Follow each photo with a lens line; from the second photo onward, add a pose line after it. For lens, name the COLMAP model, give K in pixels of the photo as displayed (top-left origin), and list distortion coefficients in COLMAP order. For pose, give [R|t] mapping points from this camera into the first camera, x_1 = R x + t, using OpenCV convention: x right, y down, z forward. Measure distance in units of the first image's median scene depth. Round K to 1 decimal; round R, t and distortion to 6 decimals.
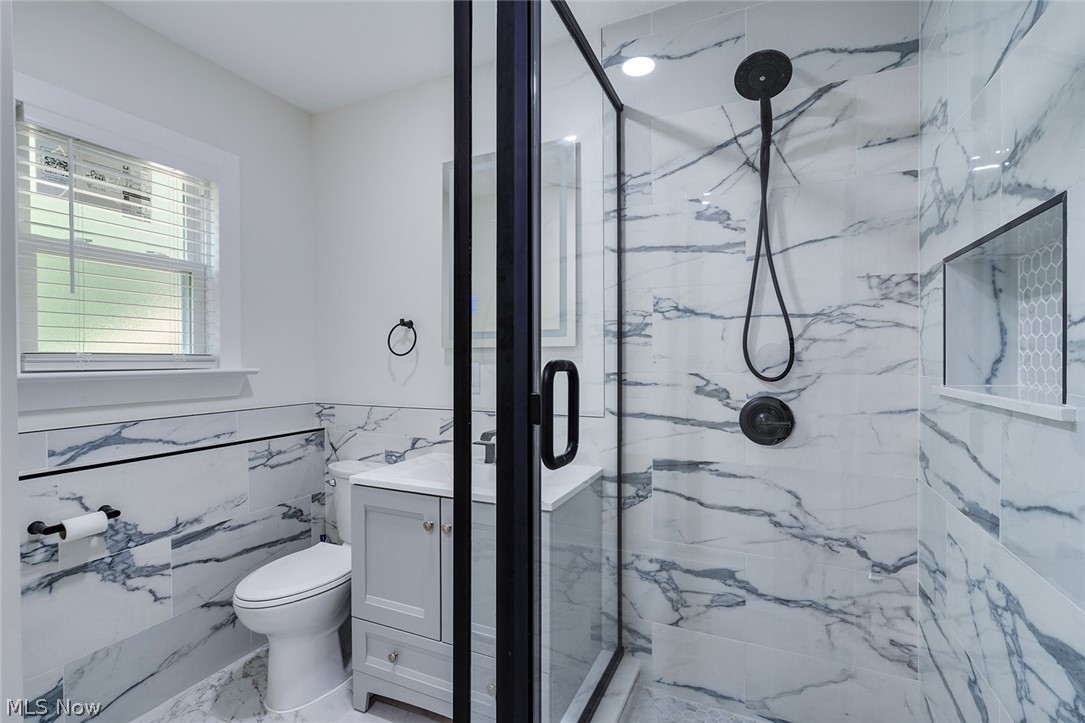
lens RADIAL K [[499.9, 0, 542.3], [0, 499.9, 361.5], [0, 0, 1]] dist [-0.005411, 0.003649]
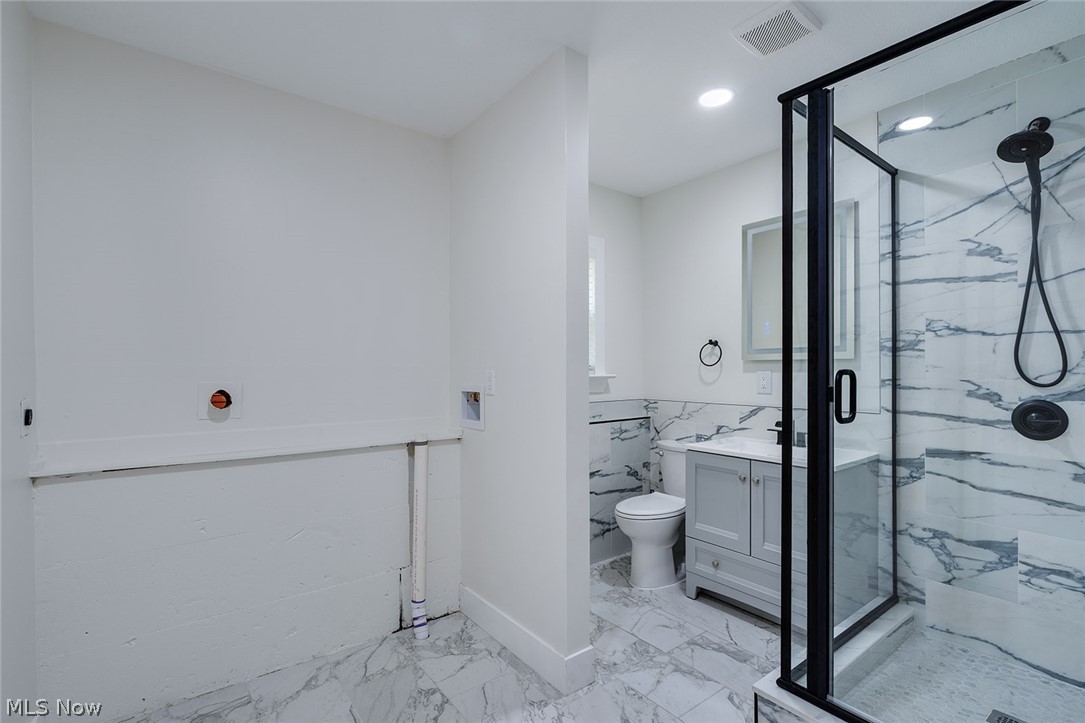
lens RADIAL K [[499.9, 0, 557.2], [0, 499.9, 368.9], [0, 0, 1]] dist [-0.005411, 0.003649]
pose [[0.891389, -0.000030, -0.453240, -0.036430], [-0.001410, 0.999995, -0.002839, 0.001302], [0.453238, 0.003170, 0.891384, -0.544705]]
